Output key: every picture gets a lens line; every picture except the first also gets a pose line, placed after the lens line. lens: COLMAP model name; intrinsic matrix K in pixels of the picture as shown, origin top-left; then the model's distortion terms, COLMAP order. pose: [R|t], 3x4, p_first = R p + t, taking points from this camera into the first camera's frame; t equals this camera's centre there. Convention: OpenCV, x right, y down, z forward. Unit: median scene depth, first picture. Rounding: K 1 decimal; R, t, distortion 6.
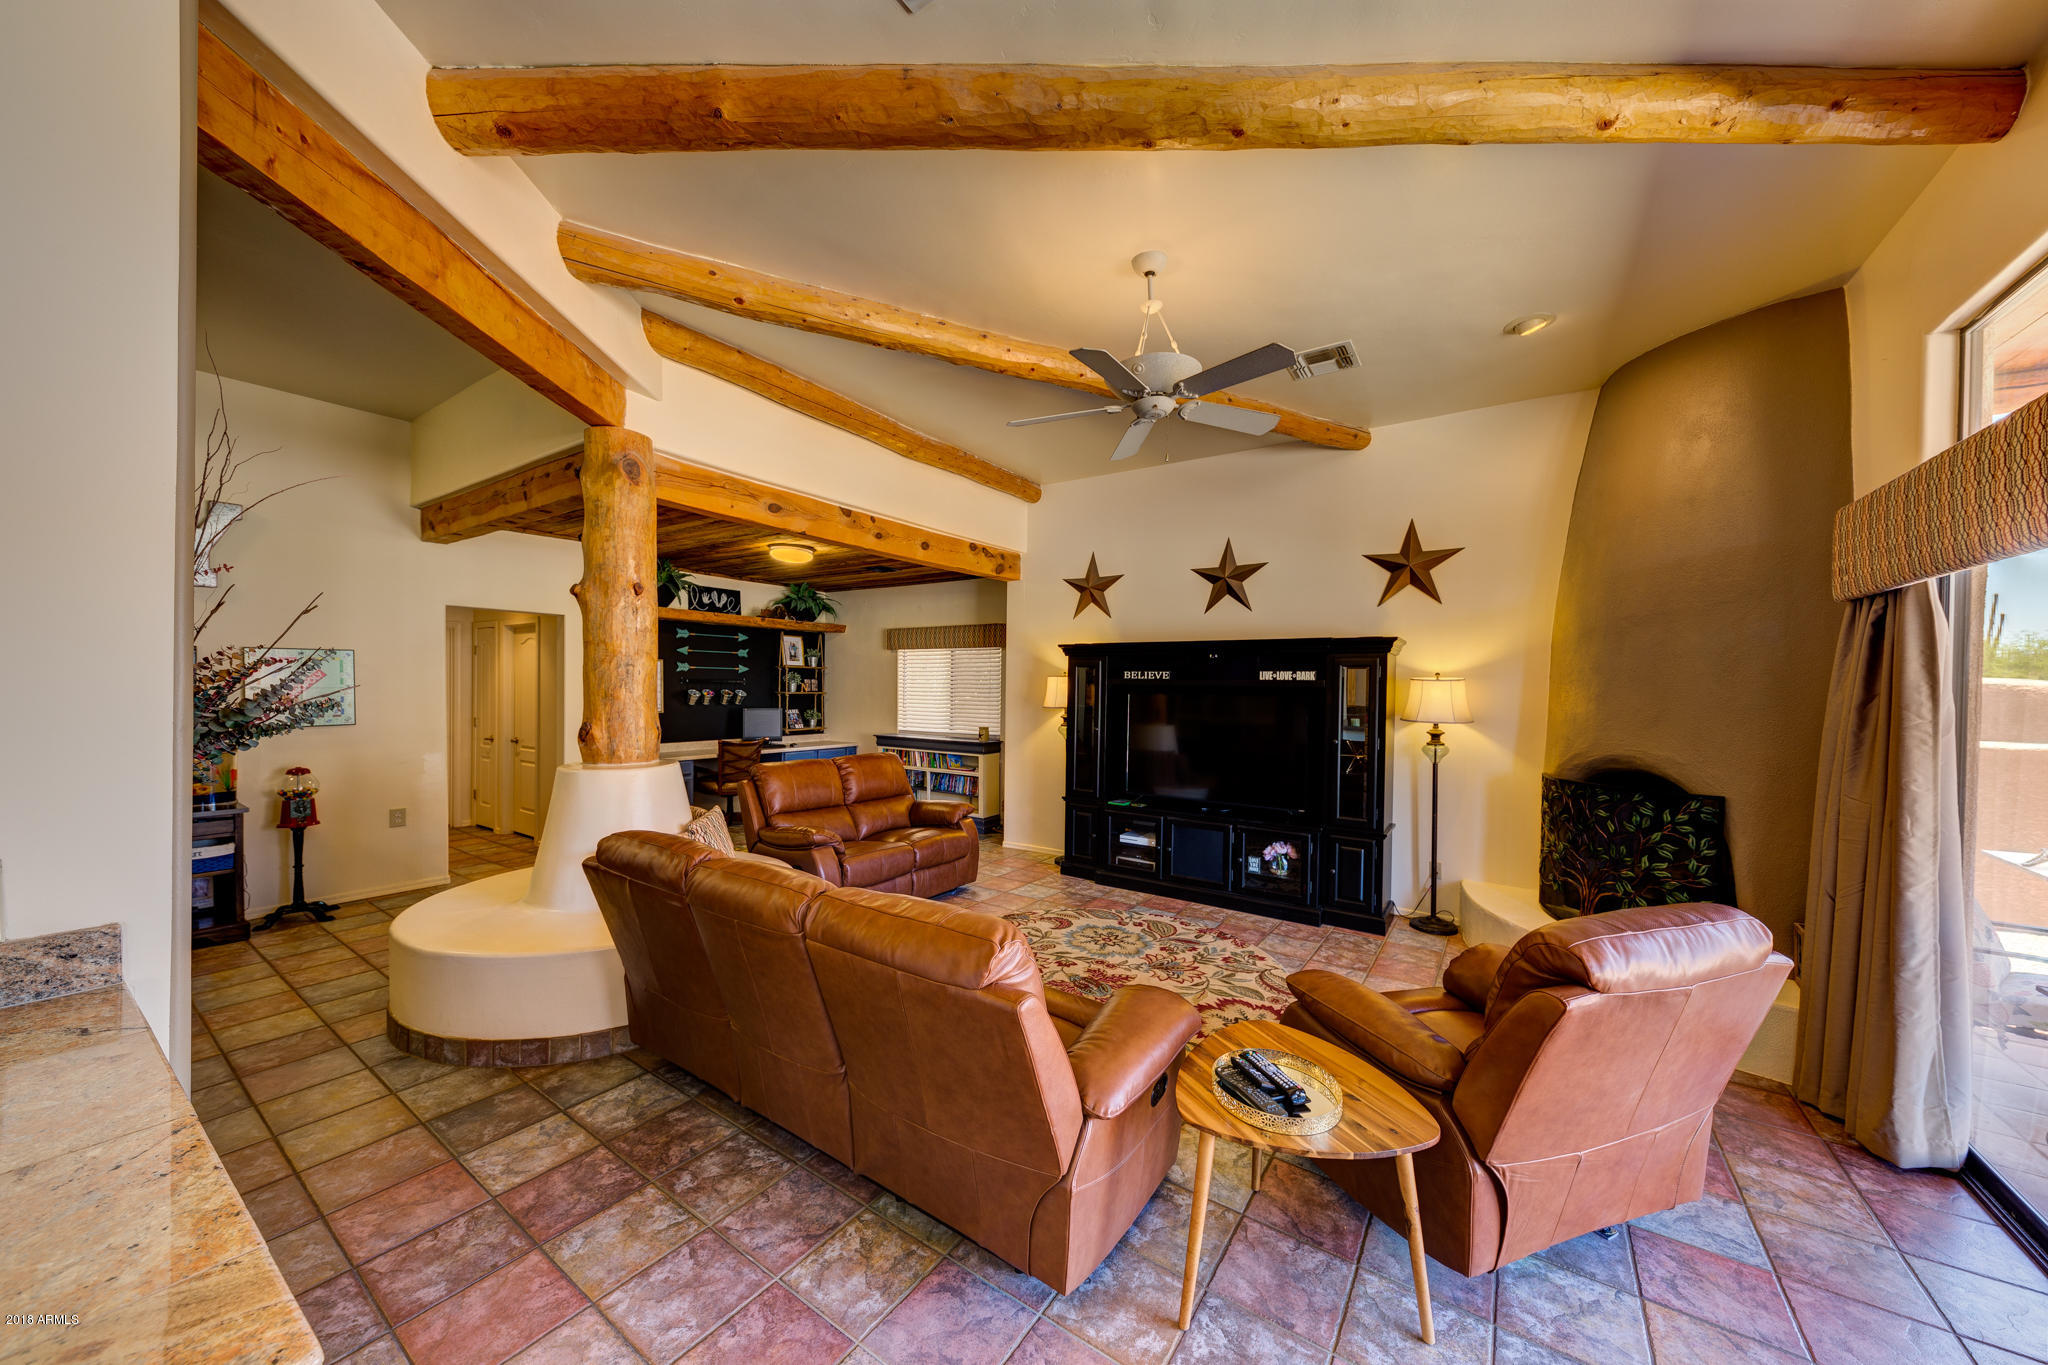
lens RADIAL K [[701.9, 0, 1038.8], [0, 701.9, 697.5], [0, 0, 1]] dist [0.006421, -0.003688]
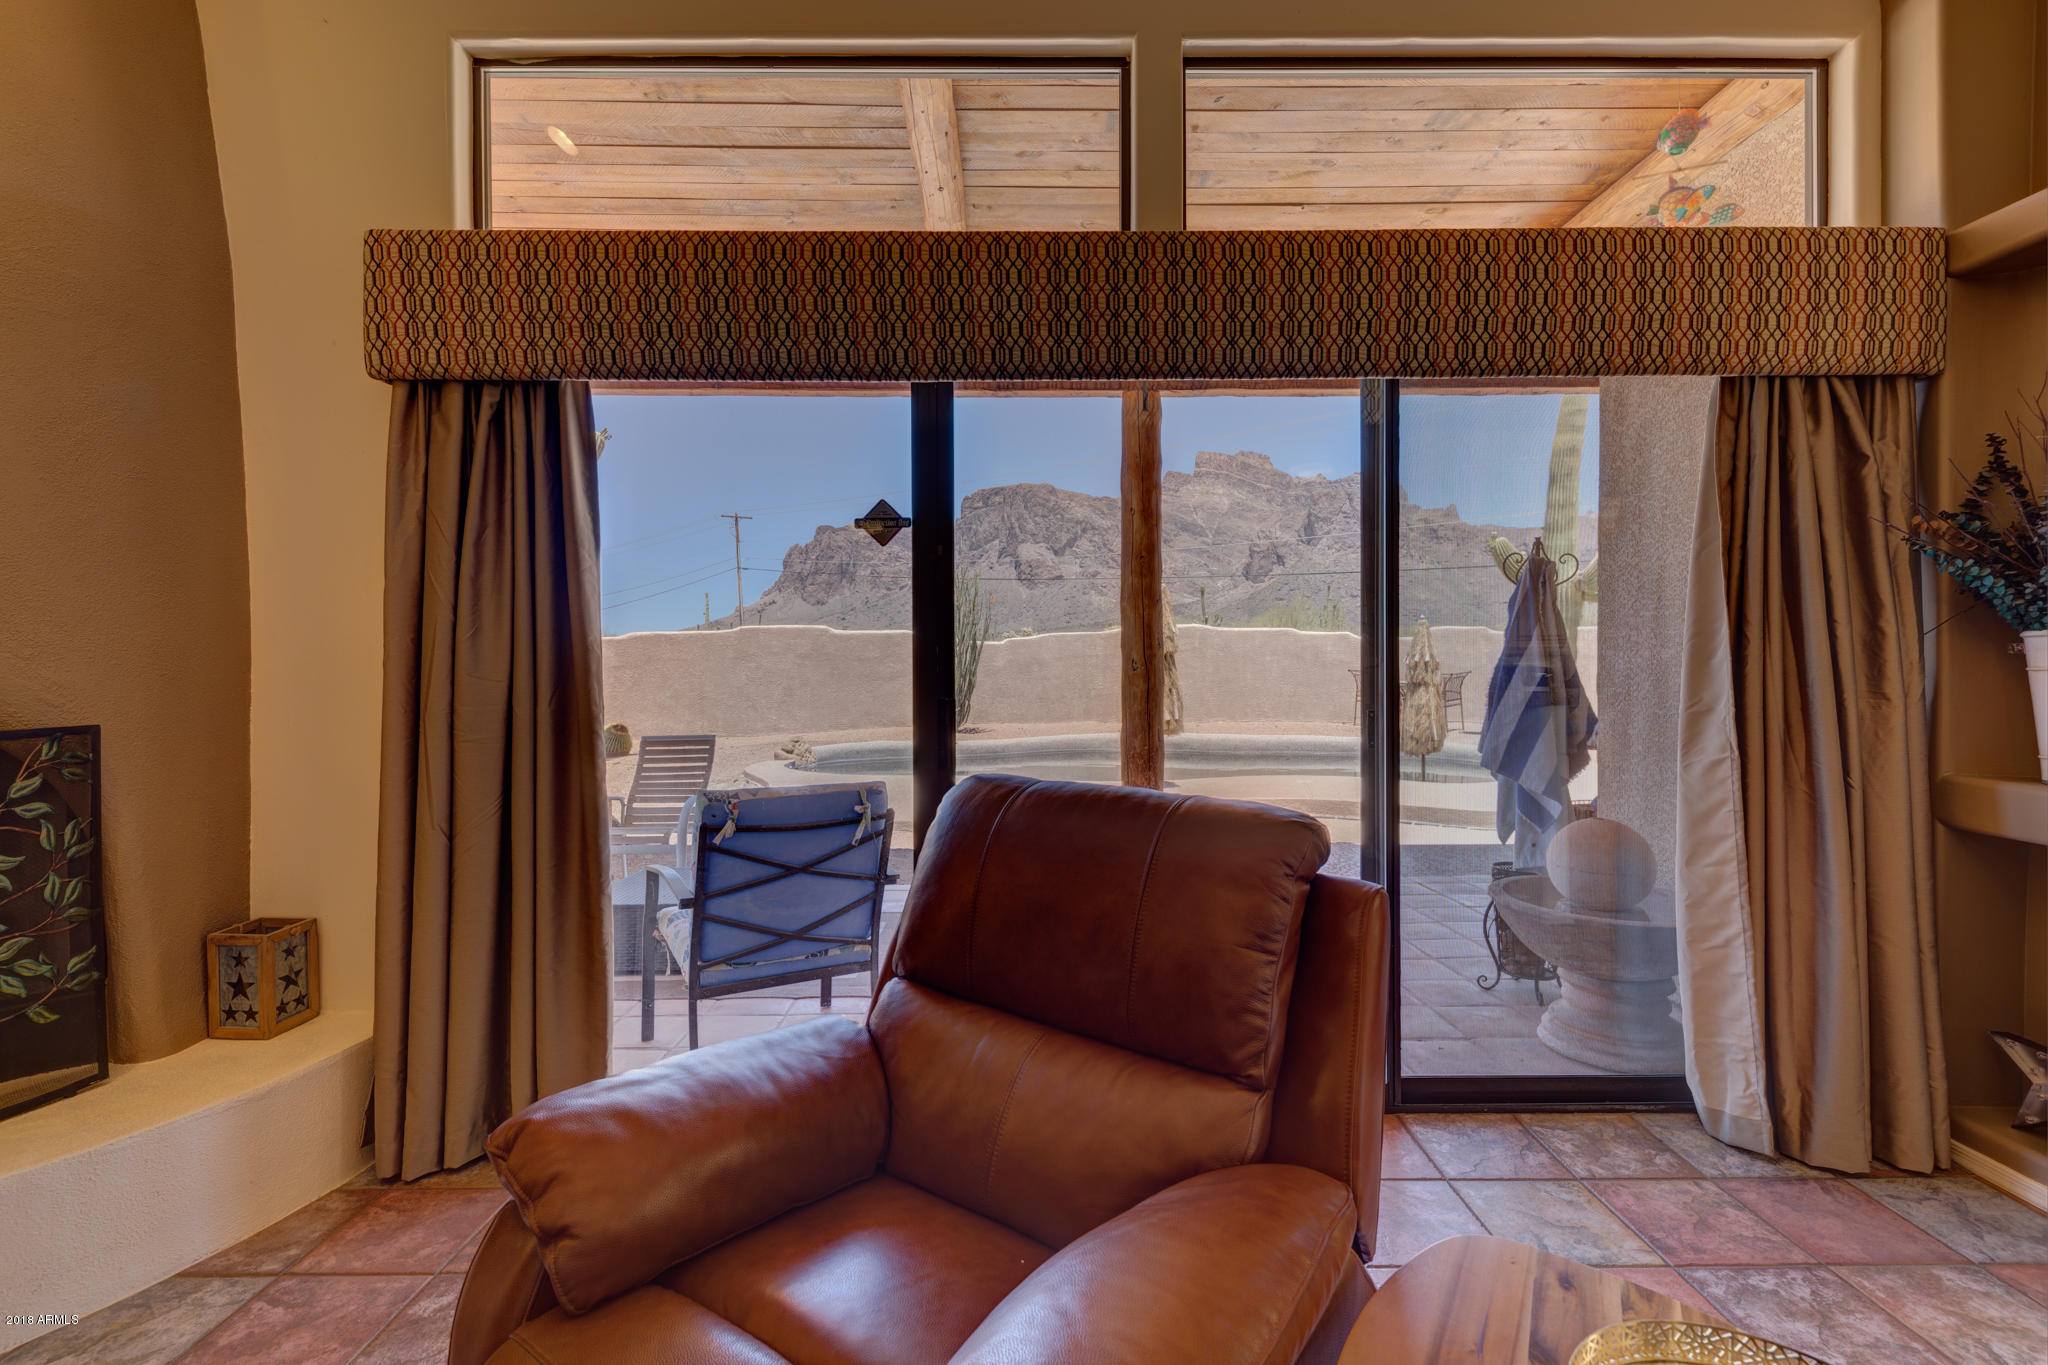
lens RADIAL K [[908.7, 0, 1008.8], [0, 908.7, 683.3], [0, 0, 1]] dist [-0.000186, -0.000515]
pose [[-0.555017, -0.019450, 0.831611, 0.083477], [0.010260, 0.999491, 0.030223, 0.069798], [-0.831775, 0.025306, -0.554535, 0.577899]]
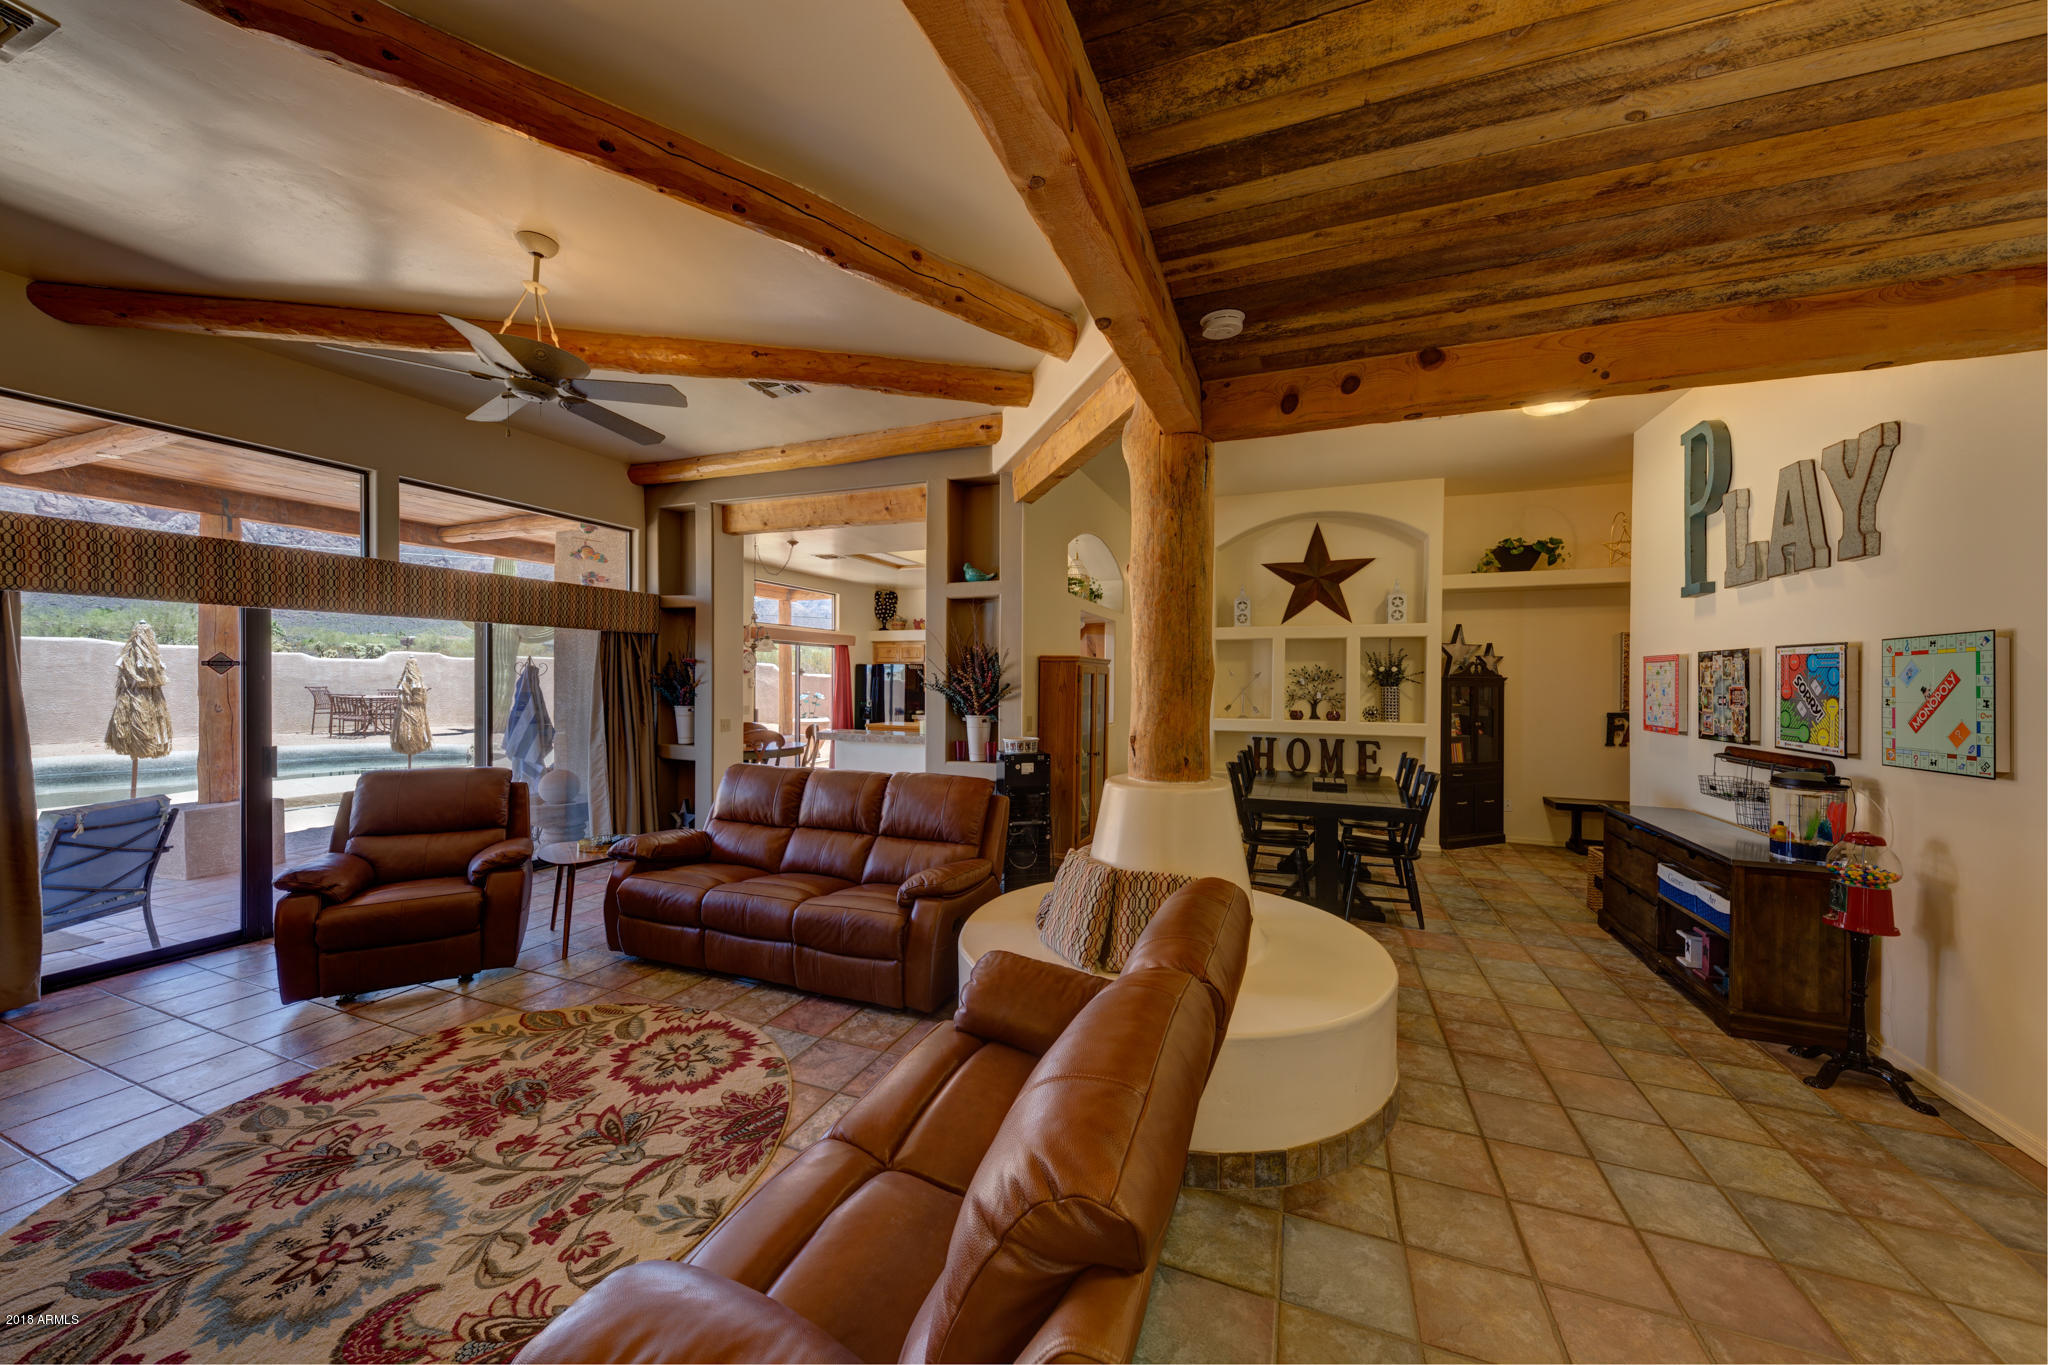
lens RADIAL K [[701.9, 0, 1048.6], [0, 701.9, 674.8], [0, 0, 1]] dist [0.006421, -0.003688]
pose [[-0.971725, -0.019773, -0.235288, -0.209571], [-0.022177, 0.999725, 0.007575, -0.025248], [0.235074, 0.012579, -0.971896, 1.417949]]
